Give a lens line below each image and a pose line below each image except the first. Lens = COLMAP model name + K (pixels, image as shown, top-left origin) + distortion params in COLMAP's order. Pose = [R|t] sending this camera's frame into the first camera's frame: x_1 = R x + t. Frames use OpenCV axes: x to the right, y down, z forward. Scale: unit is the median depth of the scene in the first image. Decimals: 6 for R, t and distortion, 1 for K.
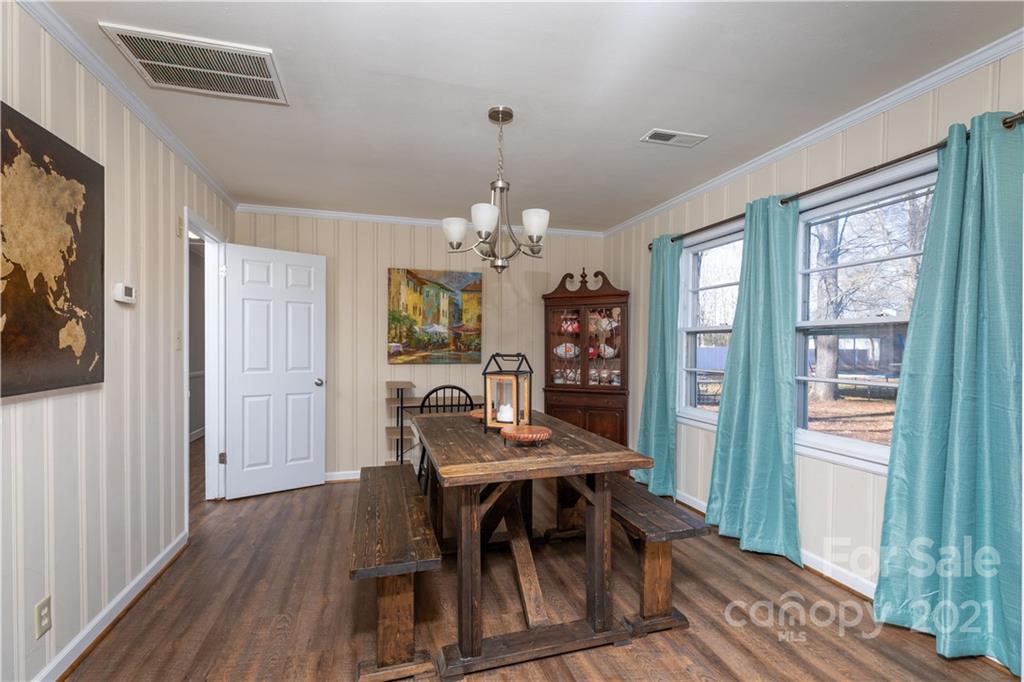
lens RADIAL K [[454.2, 0, 512.0], [0, 454.2, 341.0], [0, 0, 1]] dist [0.000217, 0.000004]
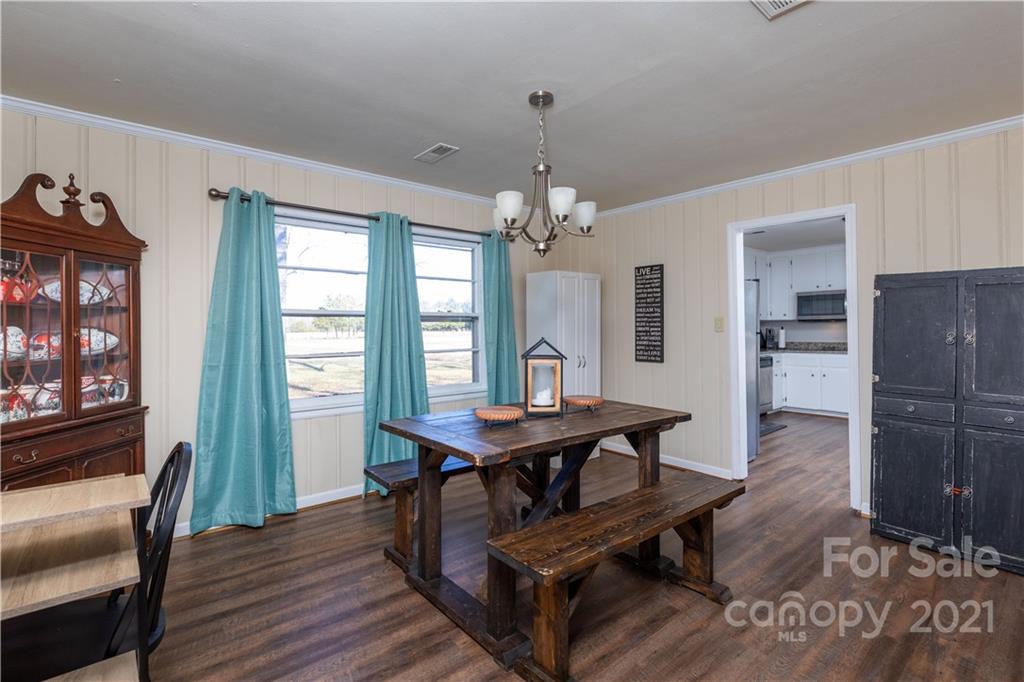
lens RADIAL K [[502.7, 0, 514.2], [0, 502.7, 327.9], [0, 0, 1]] dist [-0.000536, -0.000016]
pose [[-0.380550, 0.002204, 0.924758, -0.787297], [-0.003591, 0.999986, -0.003861, 0.009626], [-0.924753, -0.004790, -0.380537, 1.129295]]
